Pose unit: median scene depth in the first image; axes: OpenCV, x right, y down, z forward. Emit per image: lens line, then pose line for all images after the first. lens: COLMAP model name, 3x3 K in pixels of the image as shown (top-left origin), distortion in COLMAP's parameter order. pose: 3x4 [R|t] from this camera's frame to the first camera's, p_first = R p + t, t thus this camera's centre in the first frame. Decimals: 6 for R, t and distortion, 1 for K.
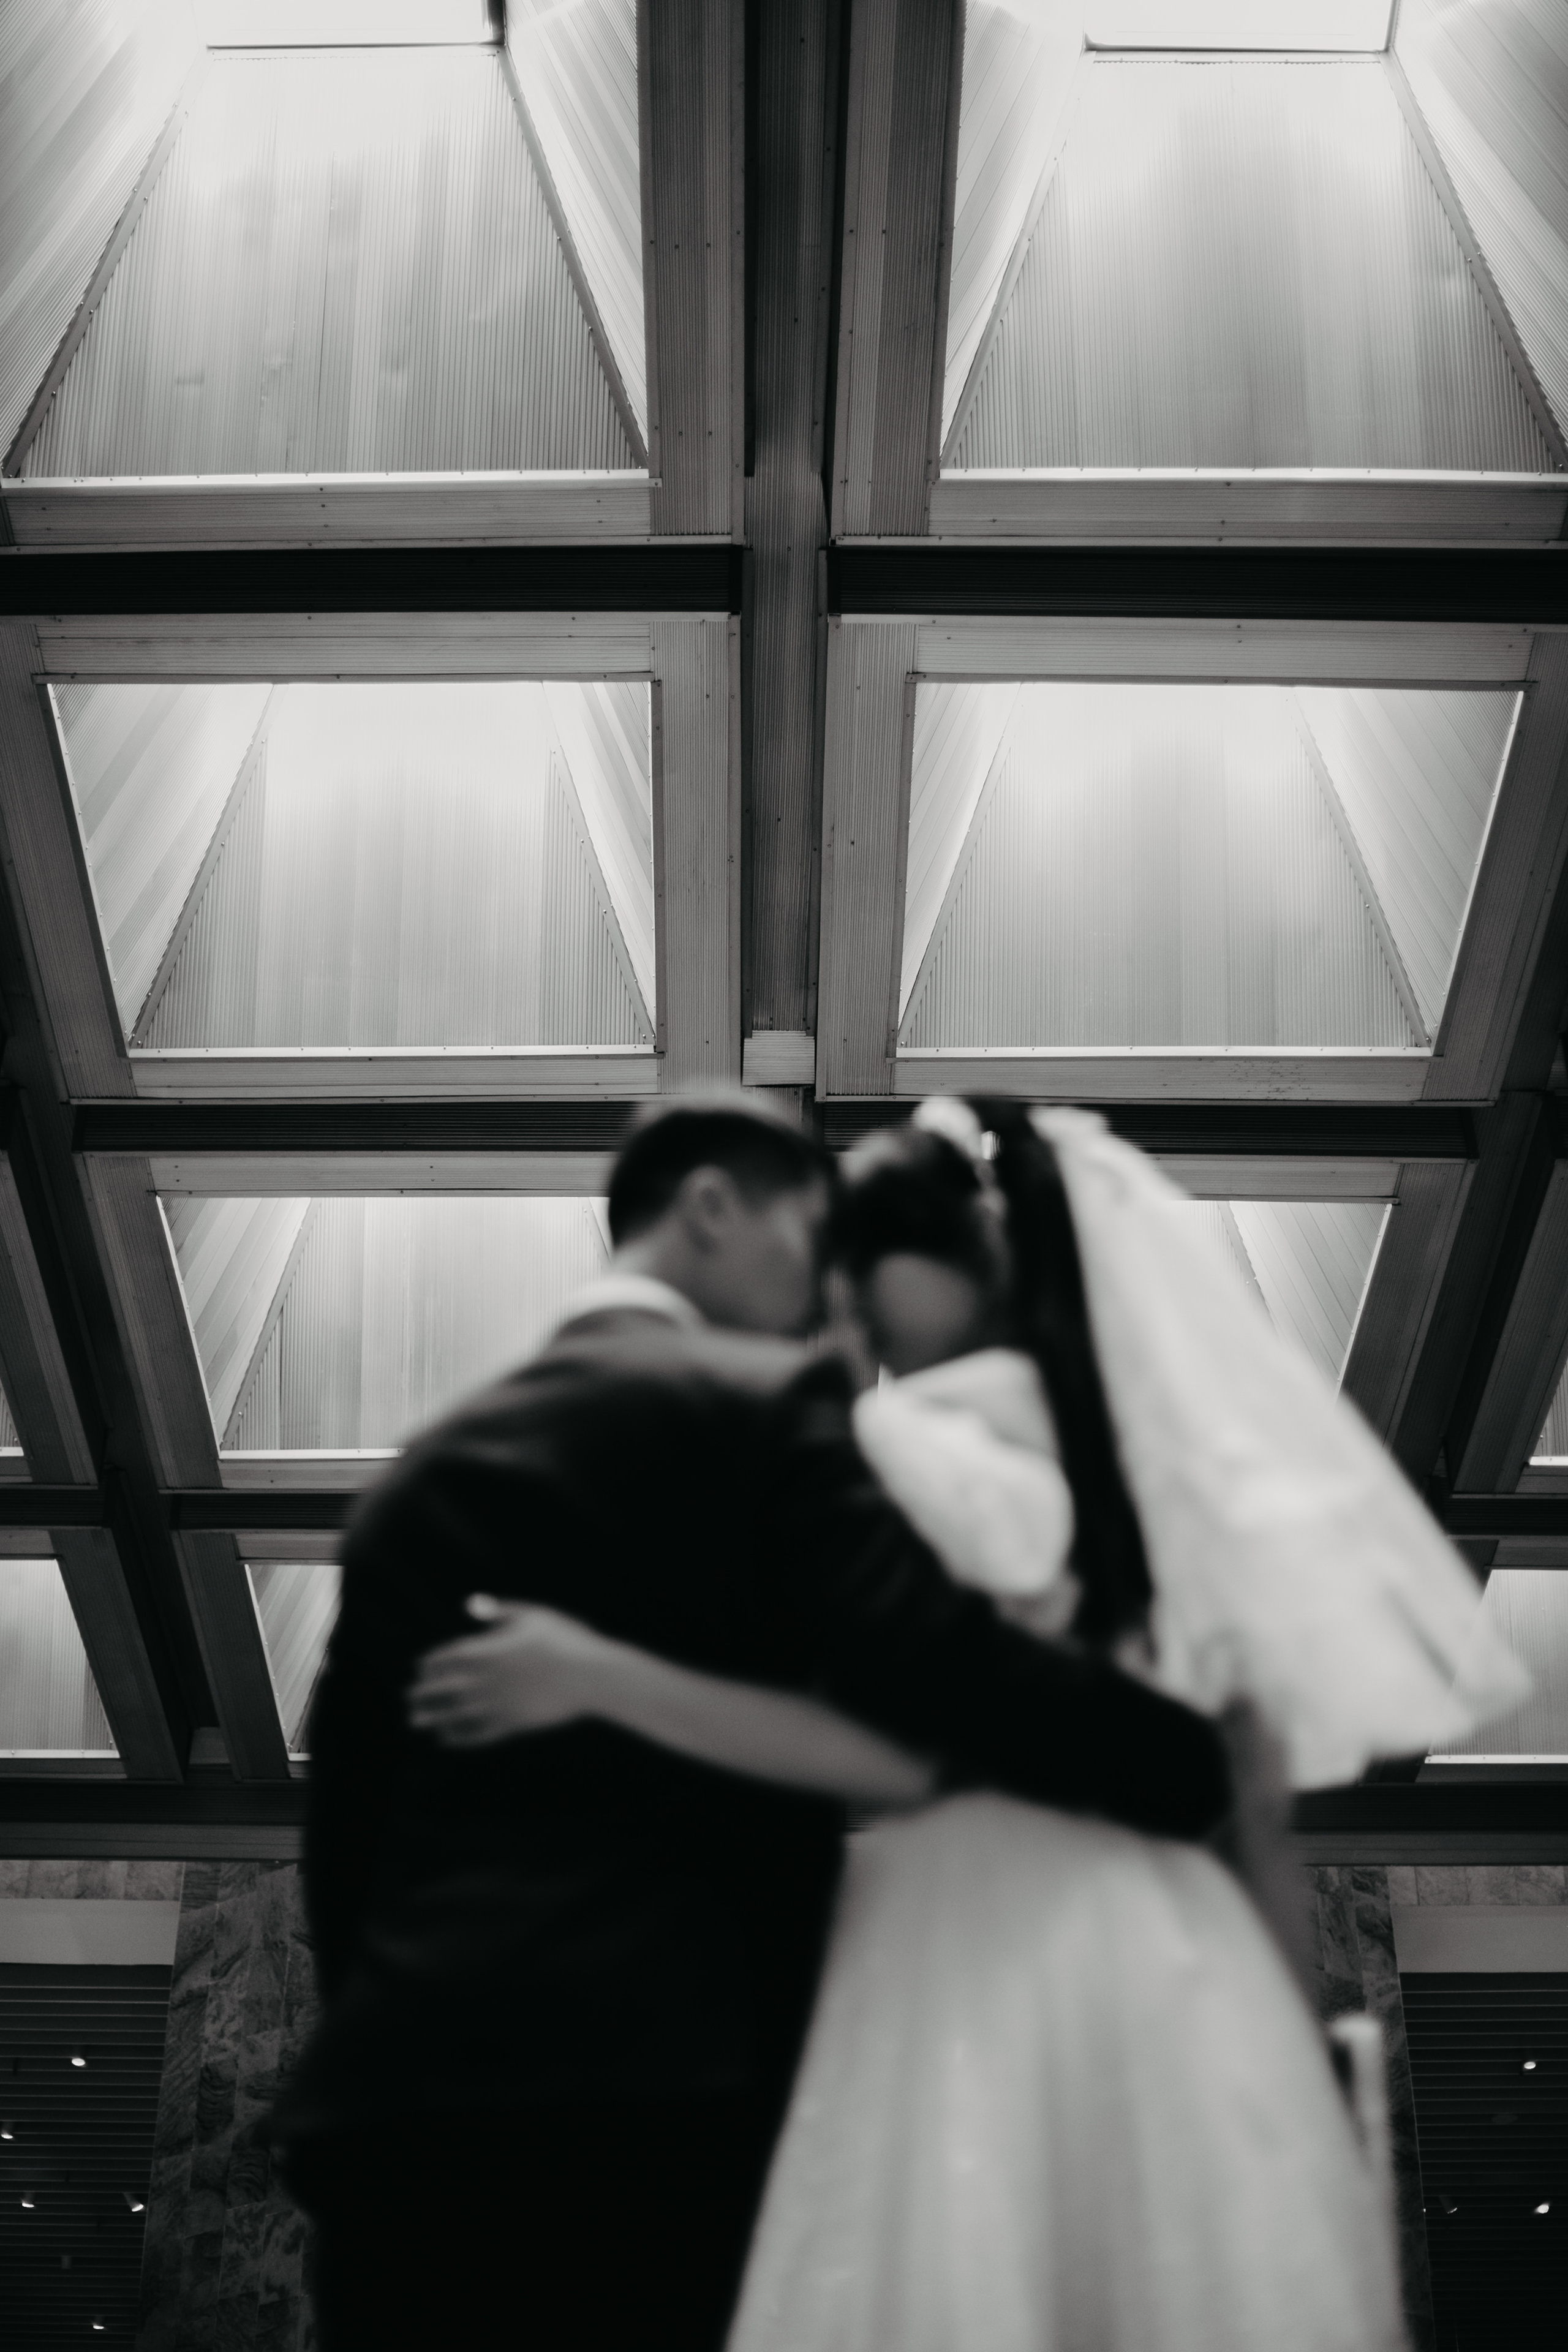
lens RADIAL K [[3524.8, 0, 784.0], [0, 3524.8, 1176.0], [0, 0, 1]] dist [-0.108157, -0.015062]
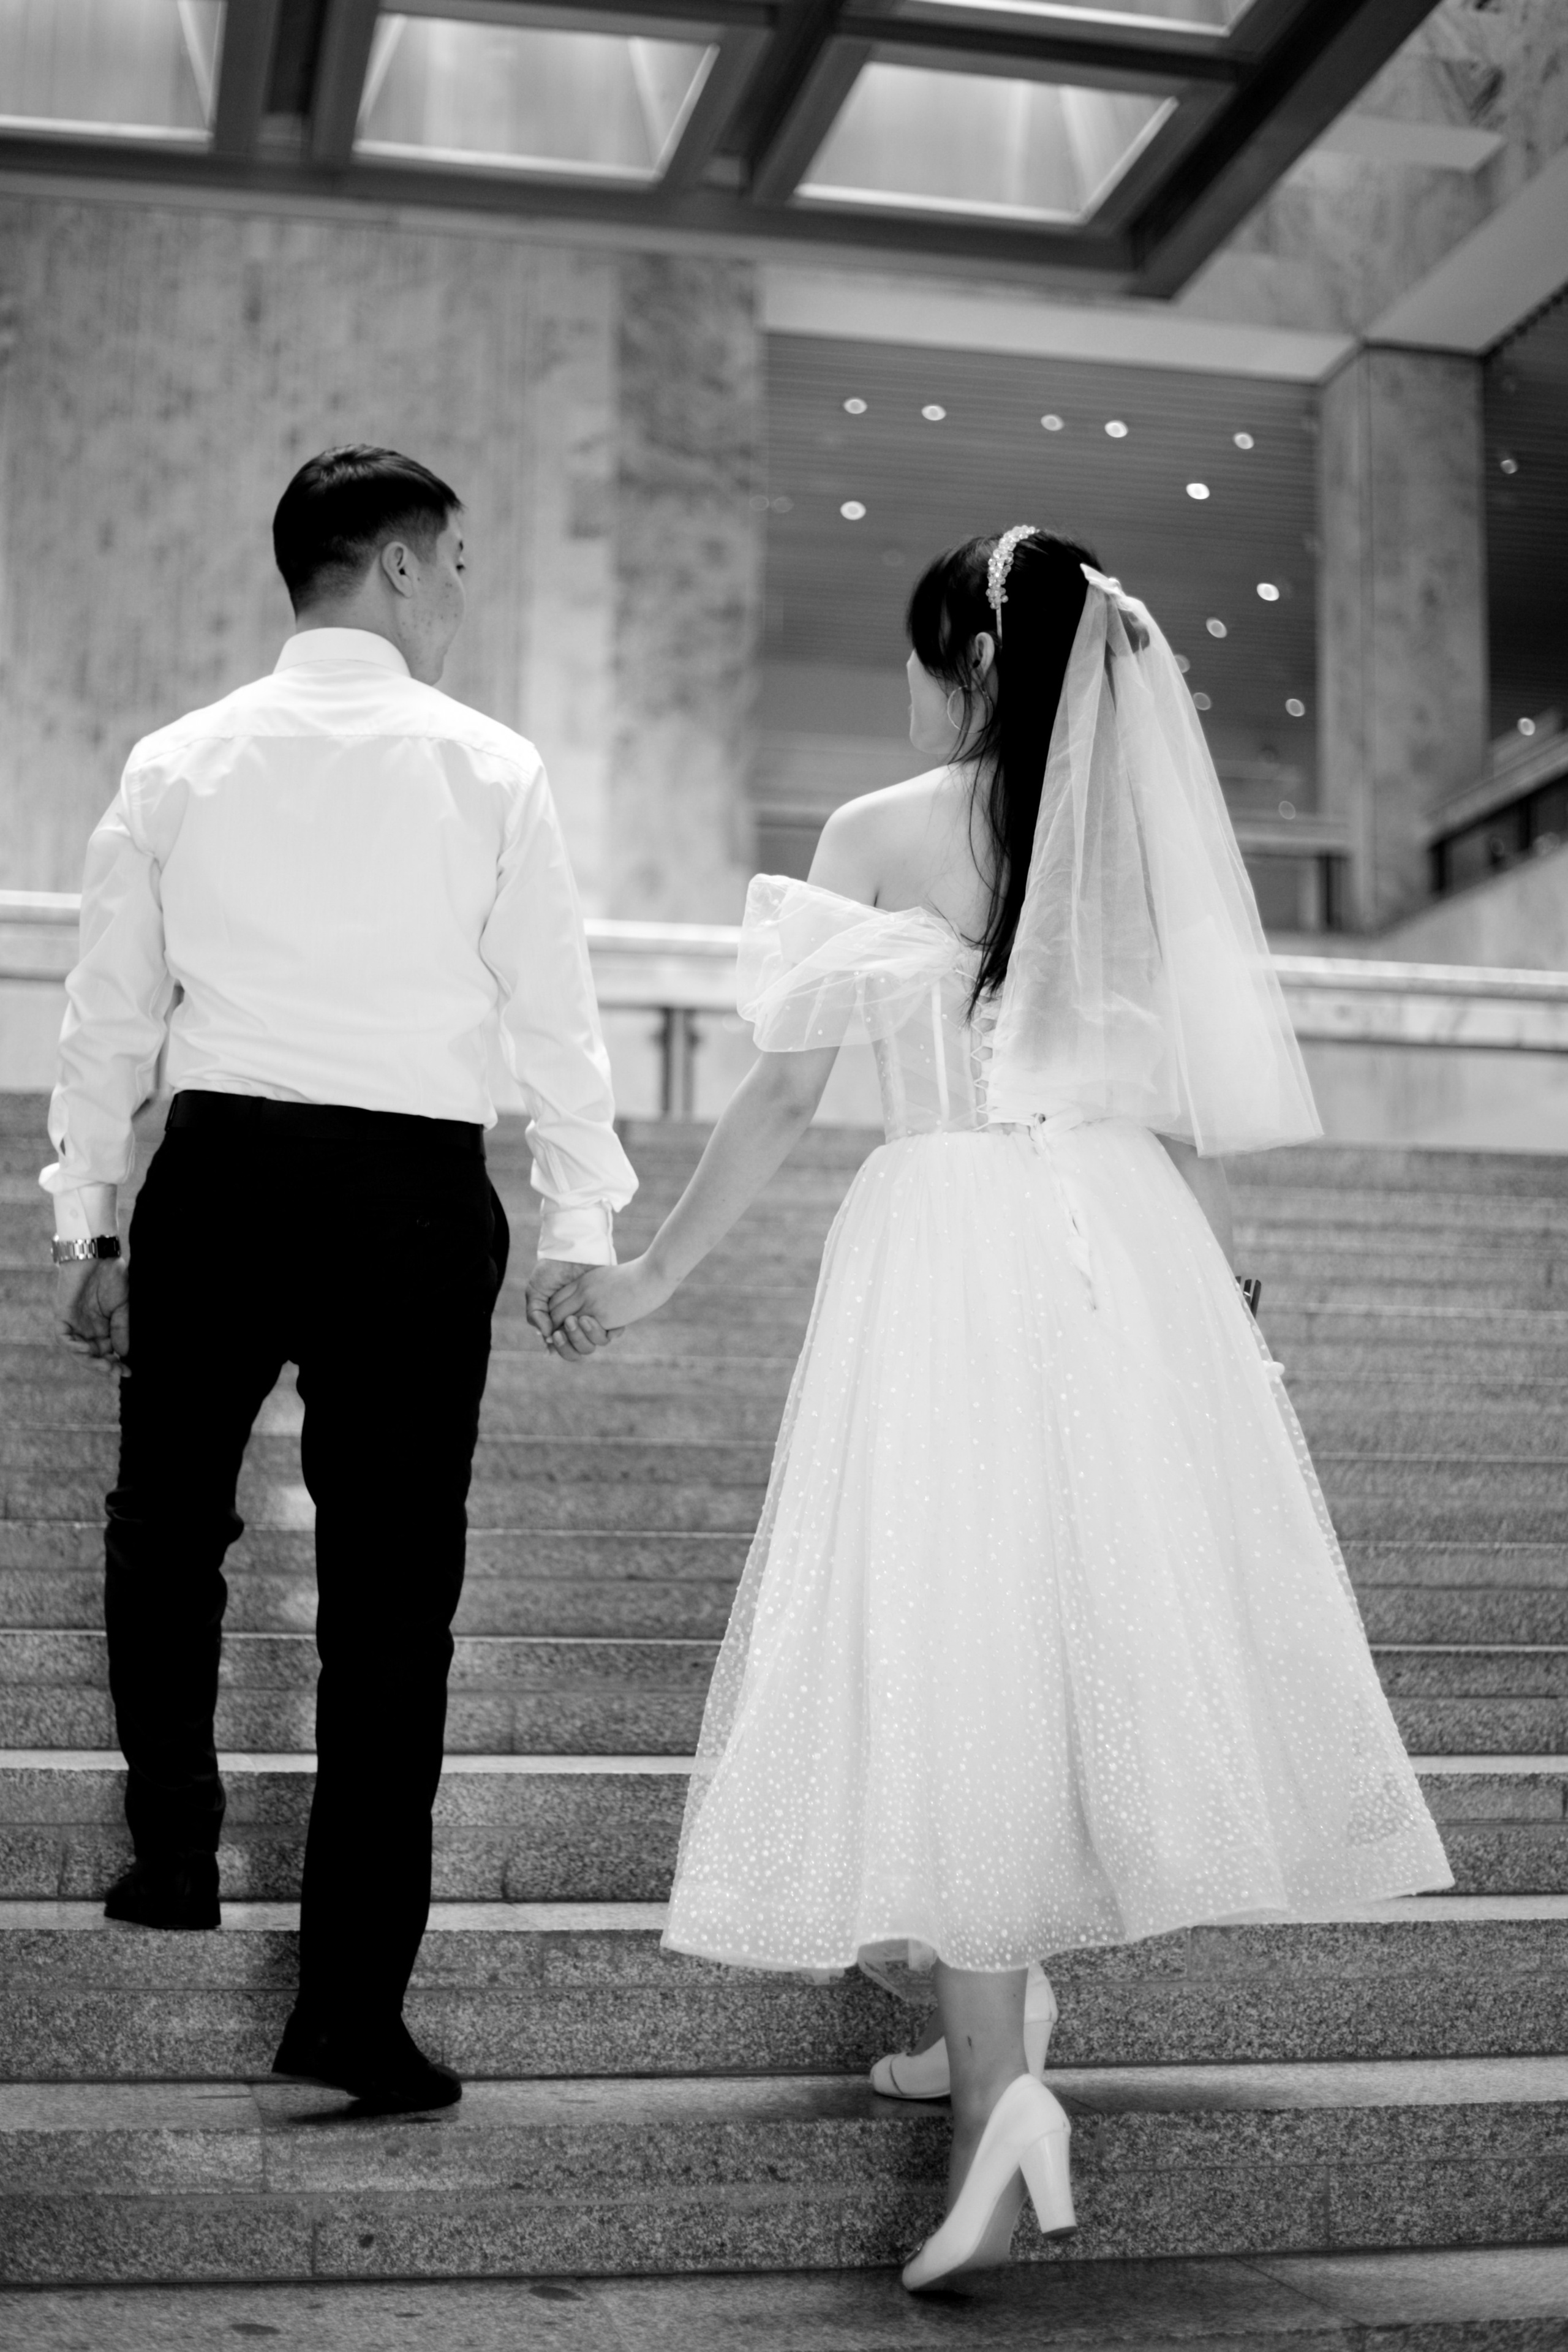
lens RADIAL K [[3385.9, 0, 784.0], [0, 3385.9, 1176.0], [0, 0, 1]] dist [-0.090114, -0.100929]
pose [[0.980529, 0.040302, 0.192194, -0.057406], [-0.130045, 0.866614, 0.481735, -0.147147], [-0.147143, -0.497349, 0.854981, -0.297296]]
